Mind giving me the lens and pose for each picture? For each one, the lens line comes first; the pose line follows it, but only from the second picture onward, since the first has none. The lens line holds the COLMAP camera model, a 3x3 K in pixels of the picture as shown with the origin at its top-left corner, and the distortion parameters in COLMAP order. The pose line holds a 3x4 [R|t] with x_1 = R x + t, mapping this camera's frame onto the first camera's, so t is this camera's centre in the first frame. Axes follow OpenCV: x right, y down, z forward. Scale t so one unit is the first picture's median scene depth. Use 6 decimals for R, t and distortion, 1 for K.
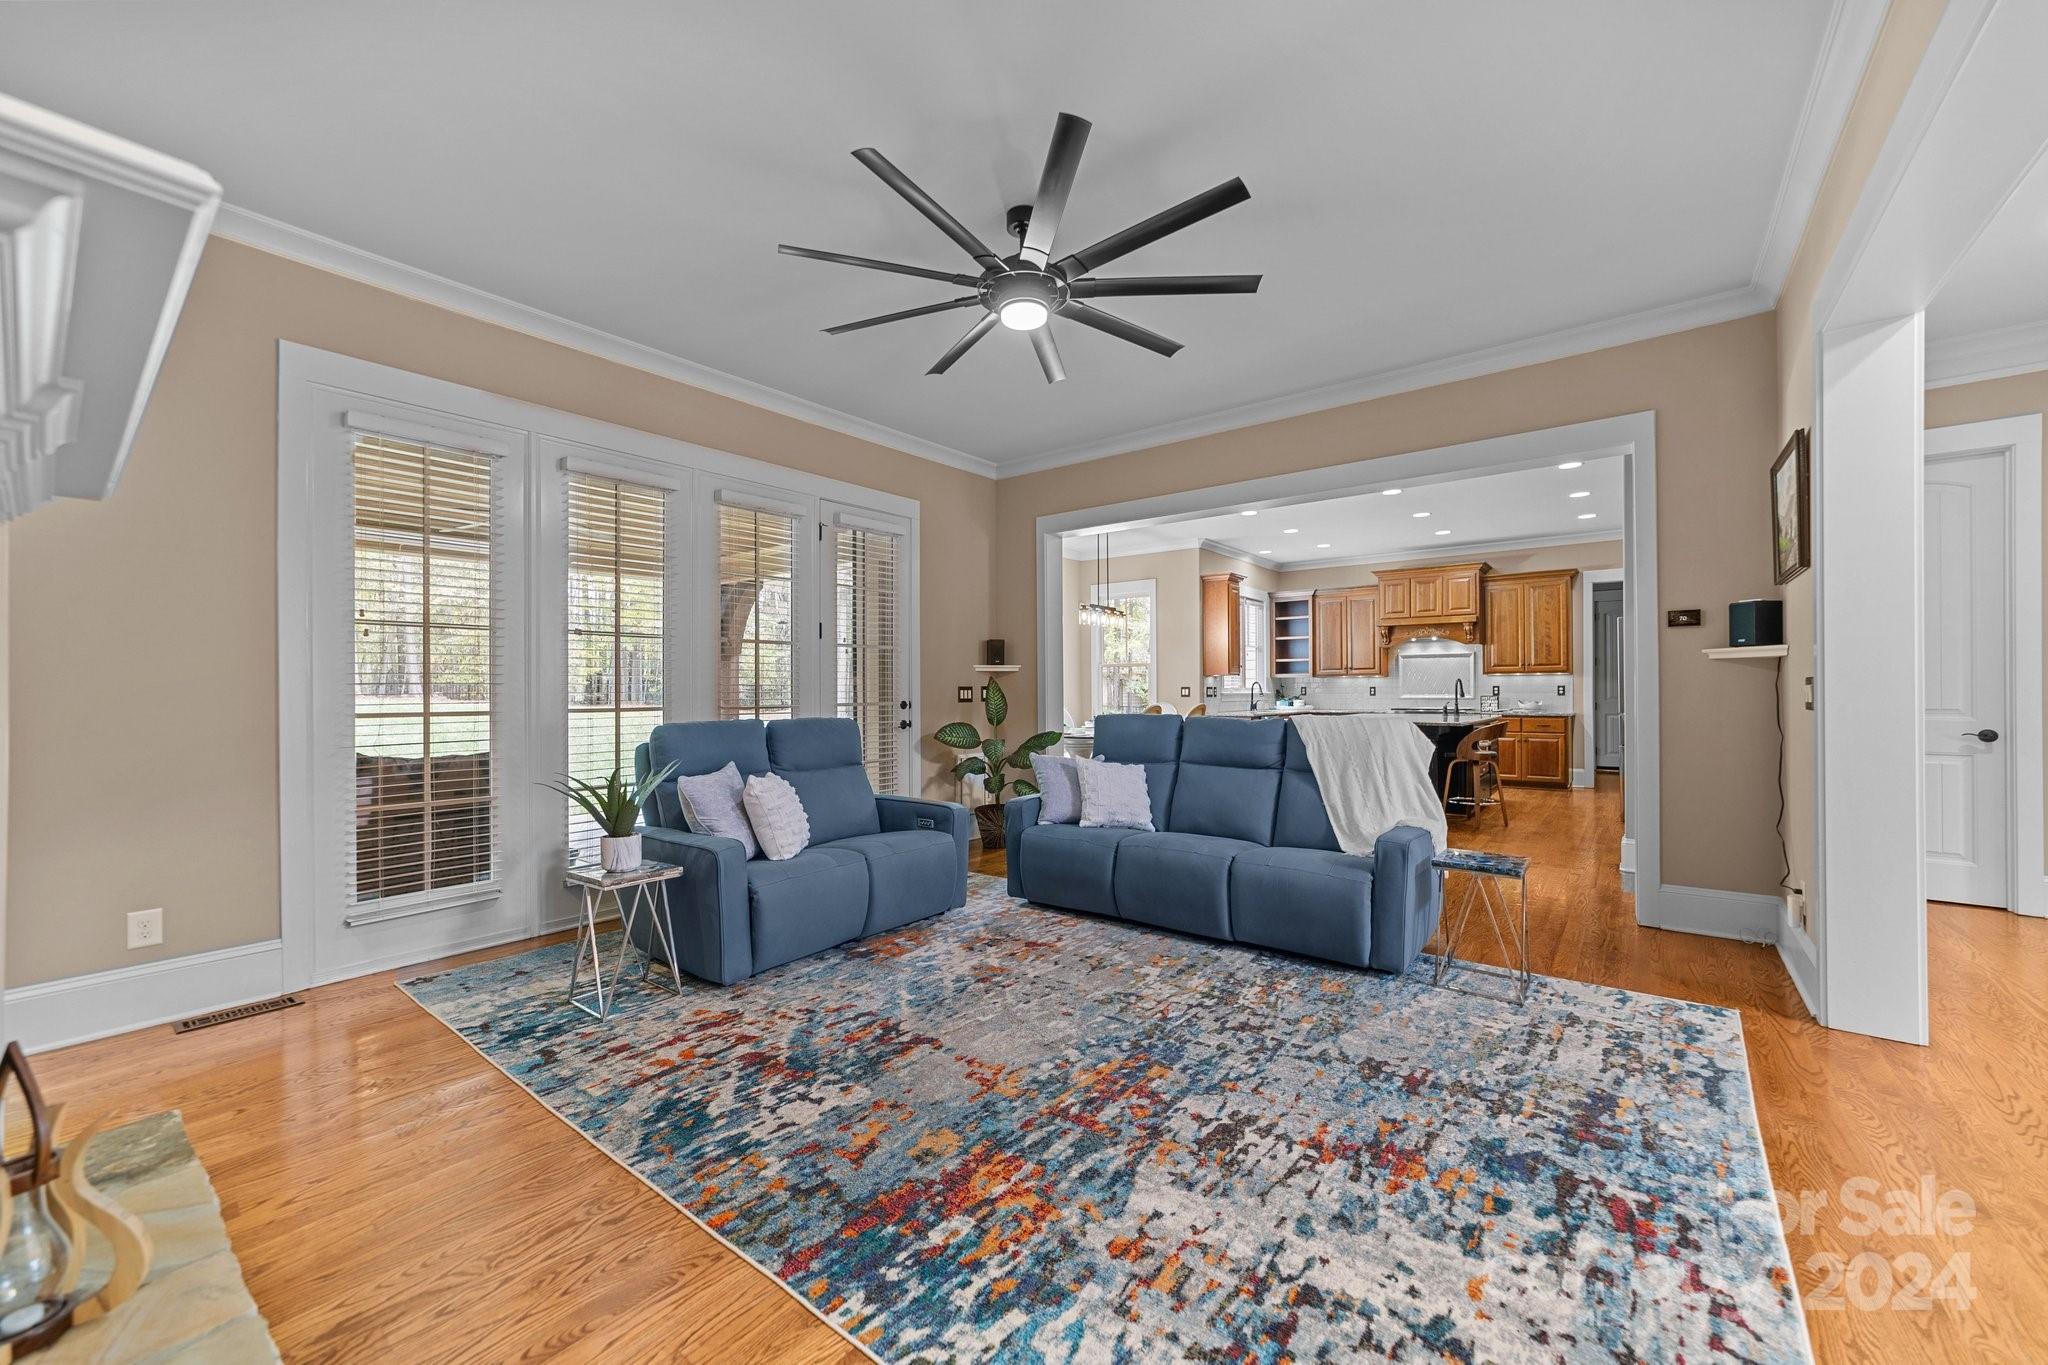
lens RADIAL K [[789.8, 0, 1011.9], [0, 789.8, 687.5], [0, 0, 1]] dist [-0.015242, 0.003786]
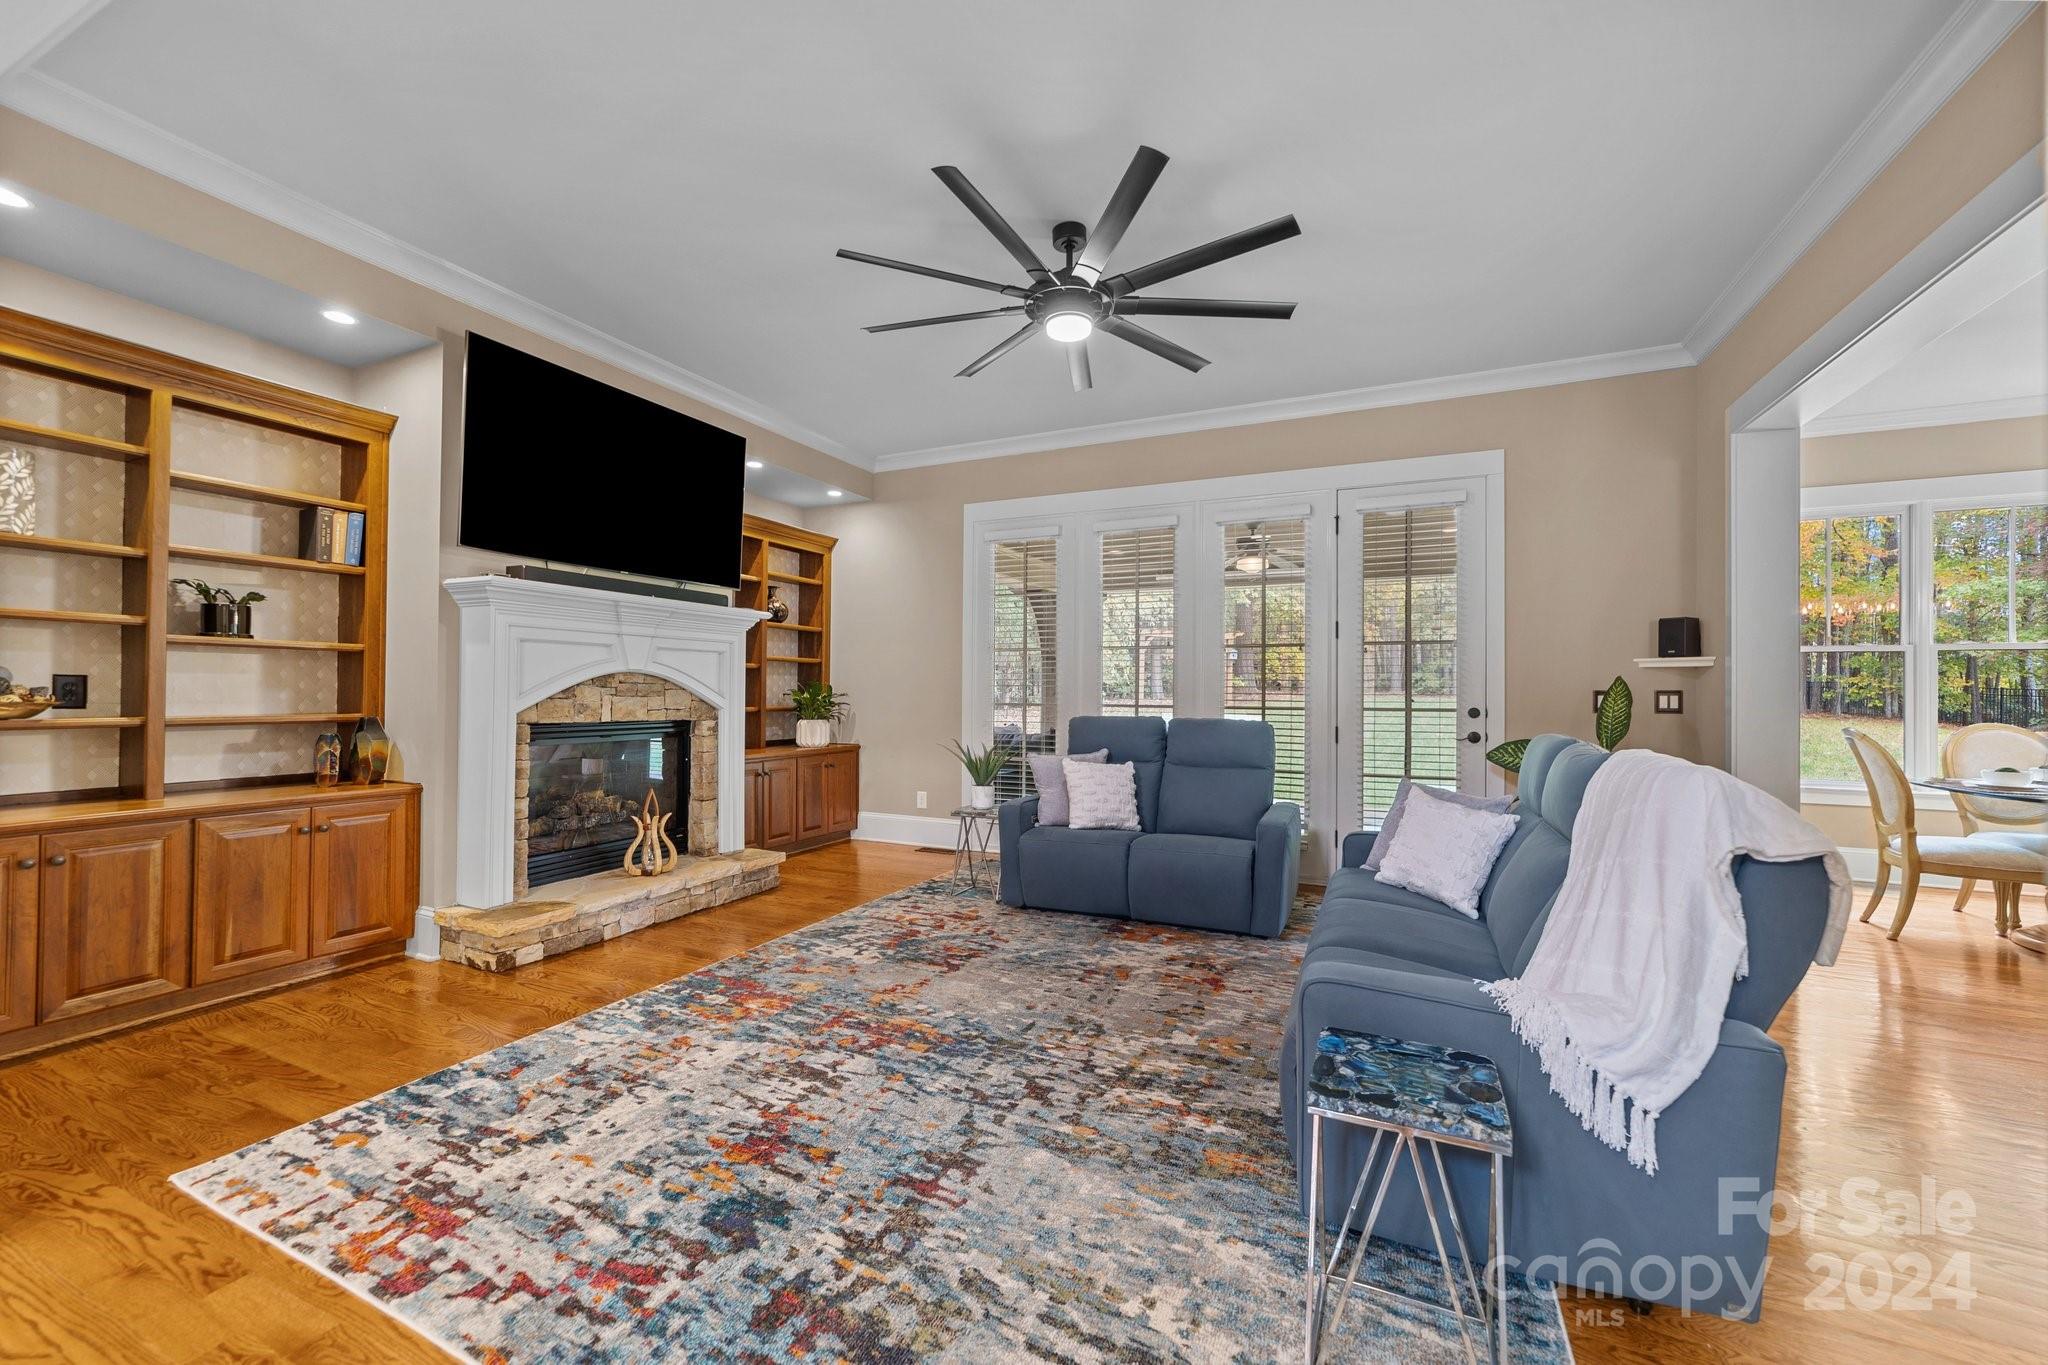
lens RADIAL K [[789.8, 0, 1011.0], [0, 789.8, 689.4], [0, 0, 1]] dist [-0.015242, 0.003786]
pose [[0.237327, 0.005538, -0.971414, 1.278668], [-0.003257, 0.999983, 0.004905, -0.008919], [0.971424, 0.002000, 0.237340, 0.875583]]
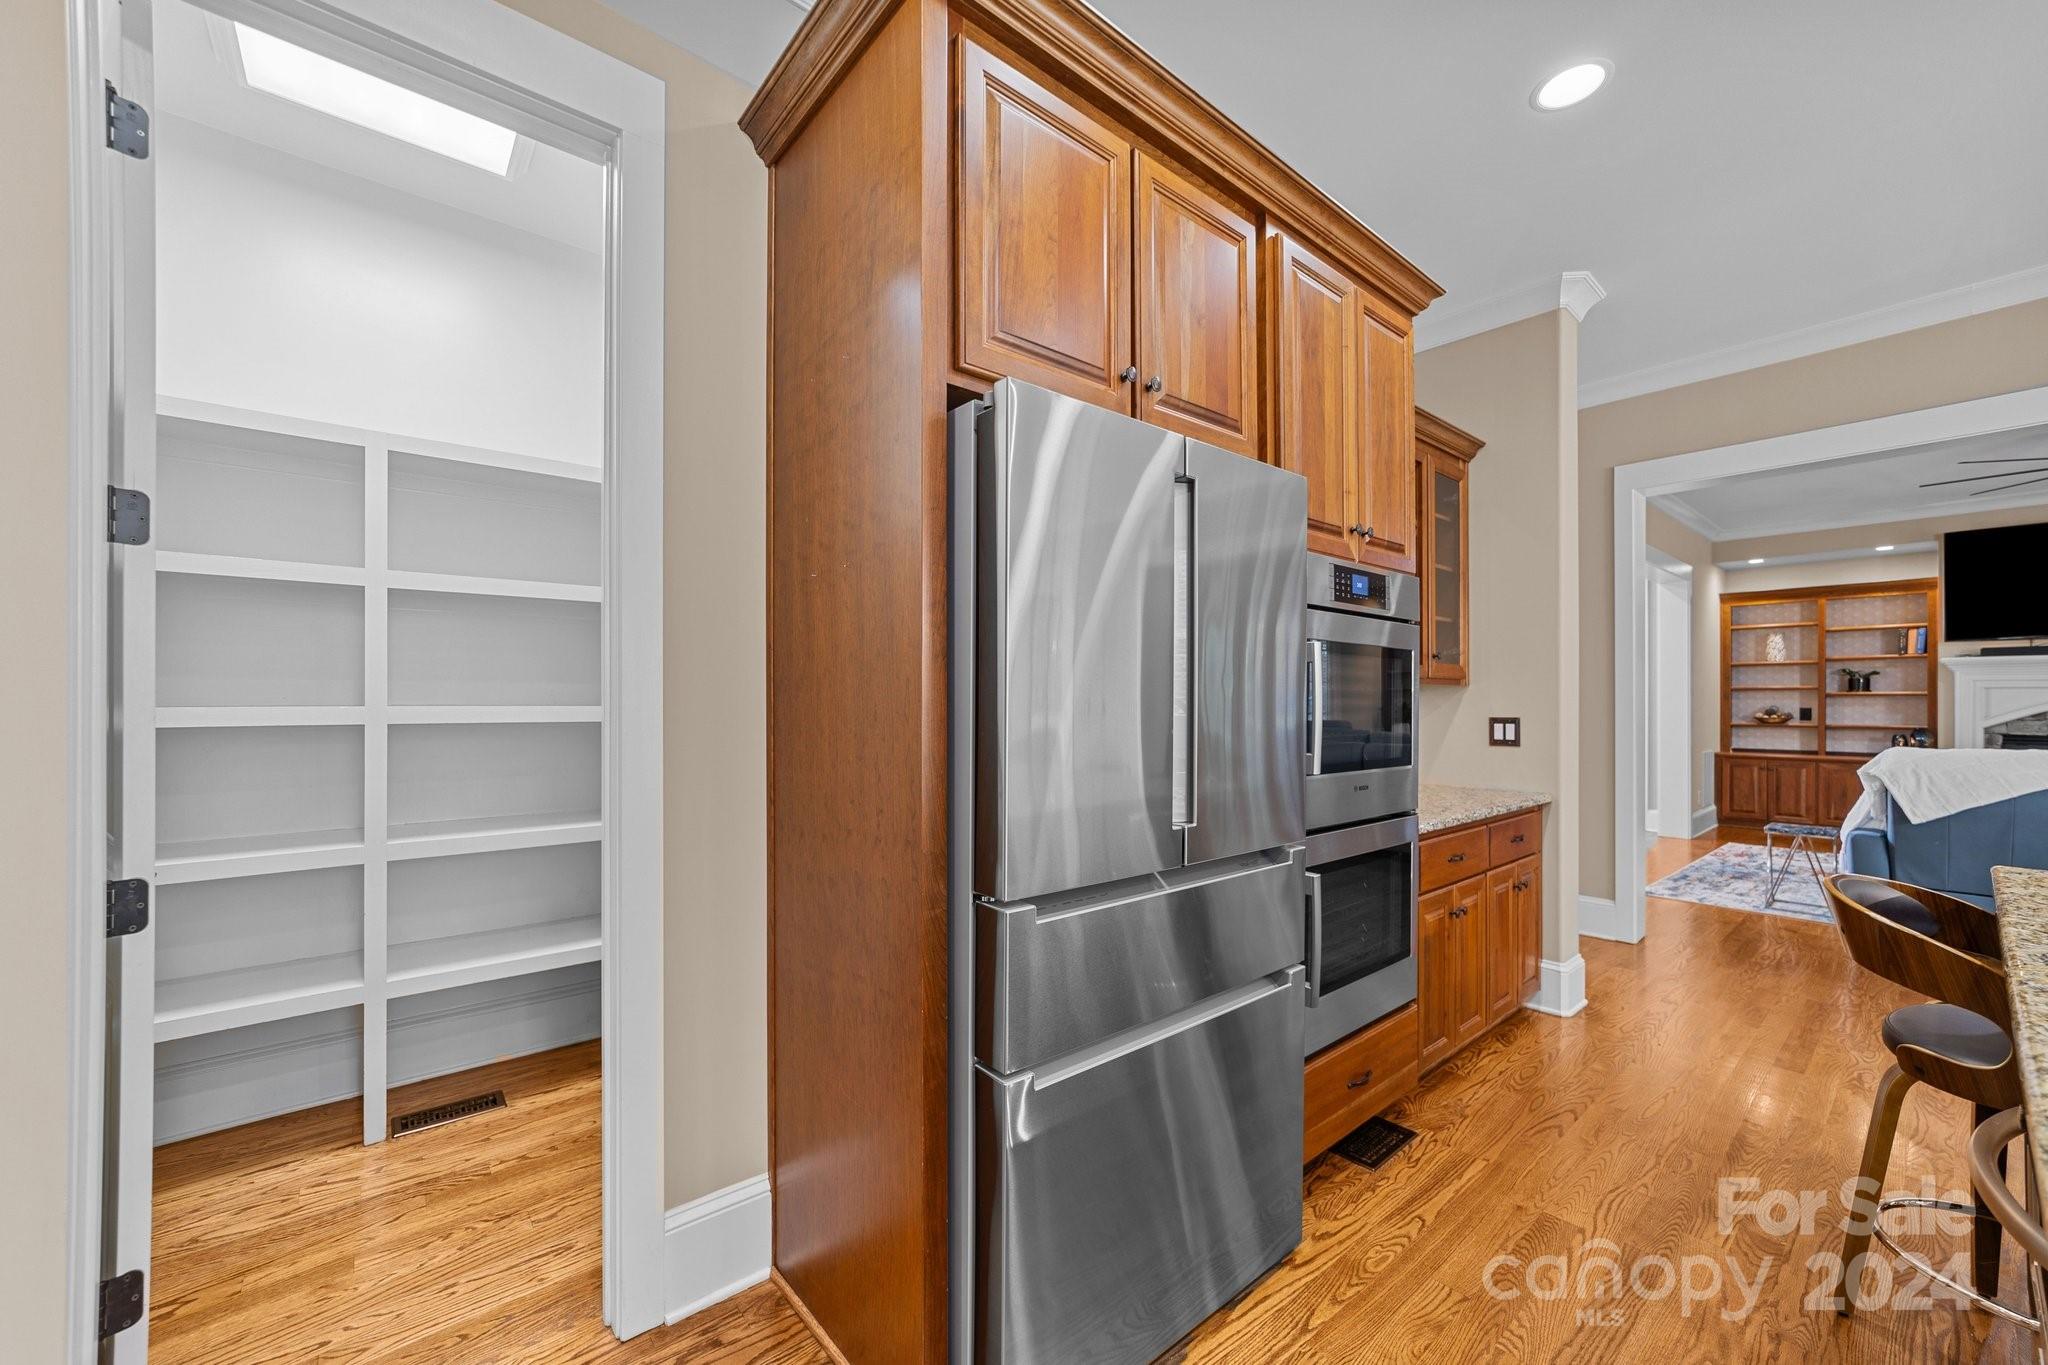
lens RADIAL K [[789.8, 0, 1019.2], [0, 789.8, 698.2], [0, 0, 1]] dist [-0.015242, 0.003786]
pose [[-0.980222, 0.002850, 0.197880, 1.900952], [0.001099, 0.999959, -0.008959, -0.024826], [-0.197897, -0.008564, -0.980185, 2.462653]]
